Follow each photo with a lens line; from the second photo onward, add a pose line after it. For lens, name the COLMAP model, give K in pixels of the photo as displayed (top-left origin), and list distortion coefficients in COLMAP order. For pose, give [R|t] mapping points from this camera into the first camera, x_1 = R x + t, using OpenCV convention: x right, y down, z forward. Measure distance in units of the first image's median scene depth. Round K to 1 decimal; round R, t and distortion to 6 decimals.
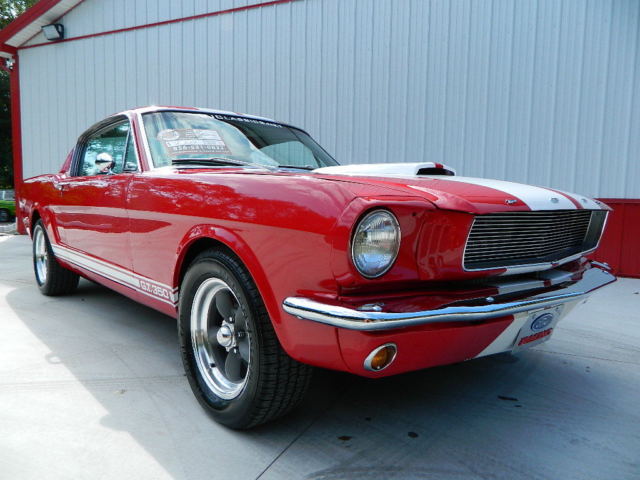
lens RADIAL K [[470.9, 0, 317.1], [0, 470.9, 240.3], [0, 0, 1]] dist [0.001112, -0.001263]
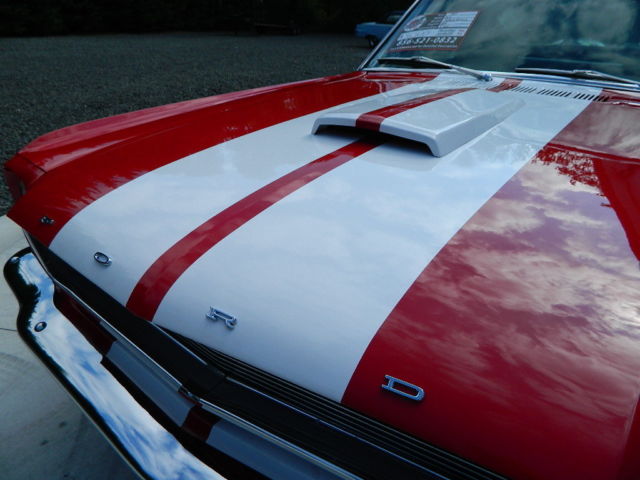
lens RADIAL K [[471.9, 0, 309.2], [0, 471.9, 240.0], [0, 0, 1]] dist [-0.001675, 0.000150]
pose [[0.202988, 0.395412, -0.895793, 0.823934], [-0.101213, 0.918411, 0.382461, -0.257358], [0.973936, 0.013031, 0.226447, 0.941922]]
